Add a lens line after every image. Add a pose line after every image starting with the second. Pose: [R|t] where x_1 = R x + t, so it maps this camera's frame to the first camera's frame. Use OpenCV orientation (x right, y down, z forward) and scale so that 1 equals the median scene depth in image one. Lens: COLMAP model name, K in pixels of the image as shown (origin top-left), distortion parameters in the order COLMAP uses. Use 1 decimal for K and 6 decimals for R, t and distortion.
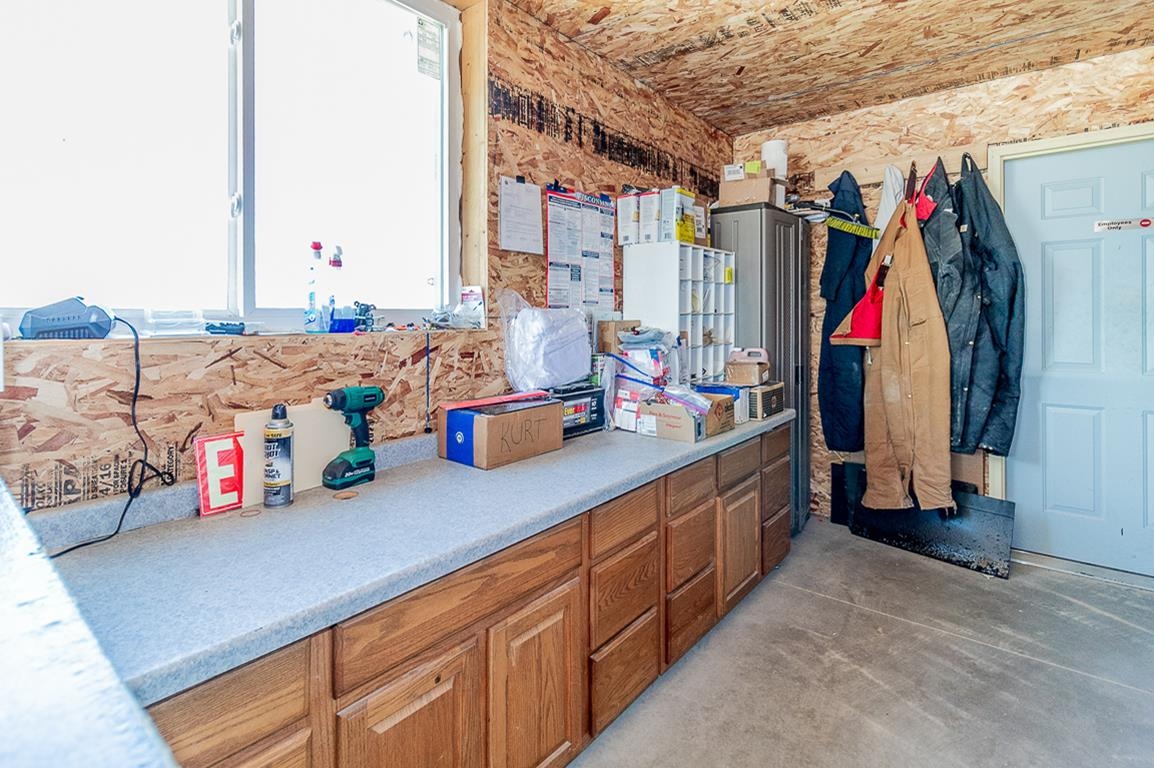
lens RADIAL K [[557.1, 0, 574.3], [0, 557.1, 317.1], [0, 0, 1]] dist [0.001918, 0.000756]
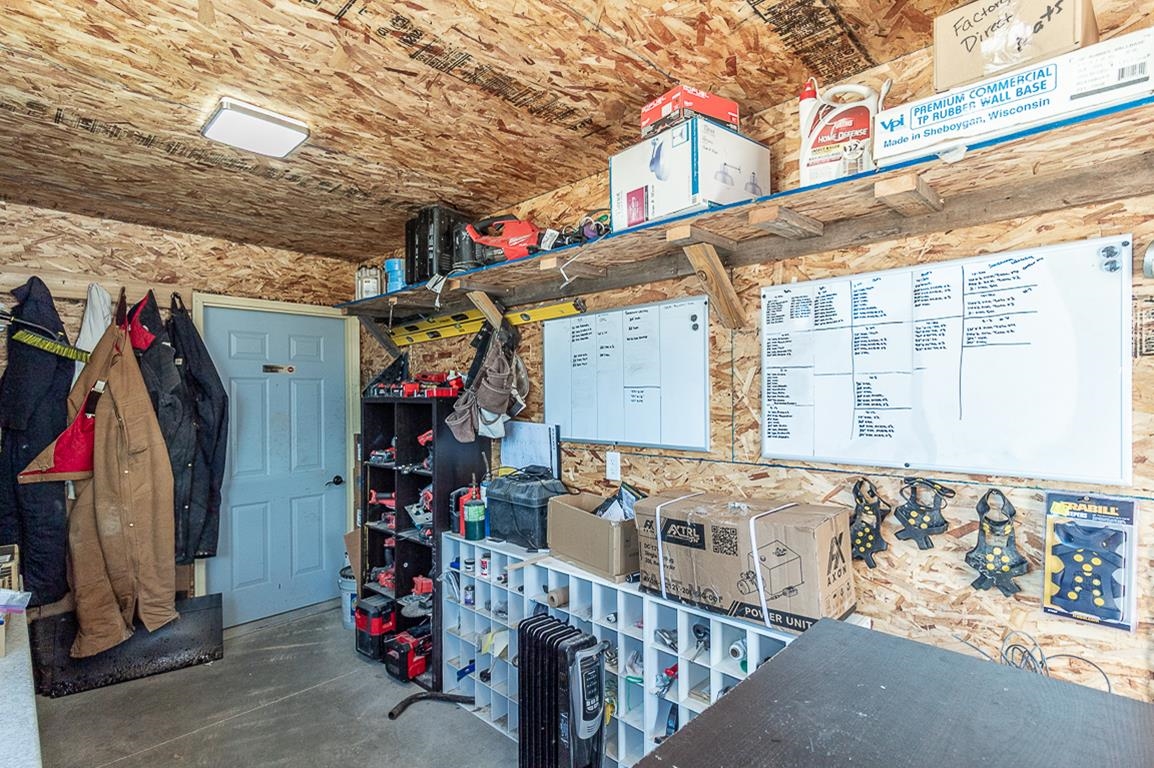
lens RADIAL K [[554.5, 0, 573.6], [0, 554.5, 396.4], [0, 0, 1]] dist [0.000811, 0.000881]
pose [[0.080233, 0.000438, 0.996776, -0.337597], [0.008324, 0.999965, -0.001110, -0.083206], [-0.996741, 0.008386, 0.080226, 0.133150]]
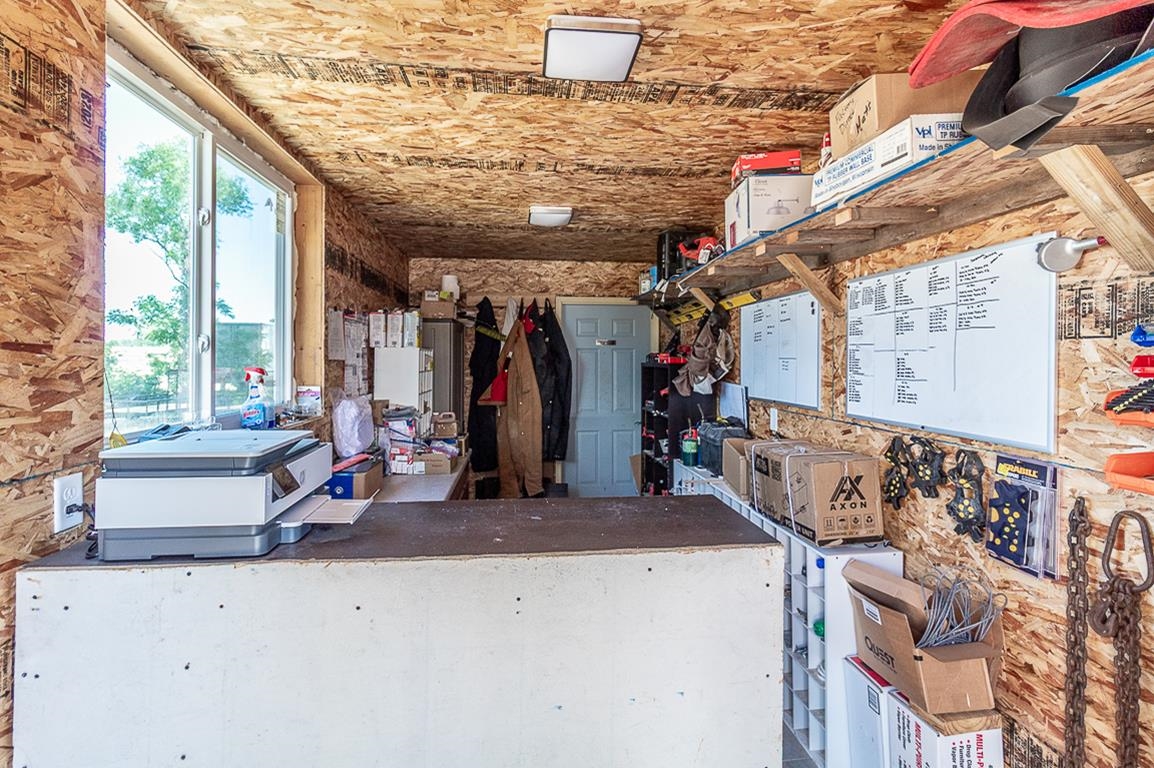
lens RADIAL K [[544.3, 0, 579.1], [0, 544.3, 361.2], [0, 0, 1]] dist [0.000769, 0.000351]
pose [[0.696315, 0.001565, 0.717735, -0.521190], [-0.003438, 0.999993, 0.001155, -0.091683], [-0.717729, -0.003271, 0.696315, -0.330040]]
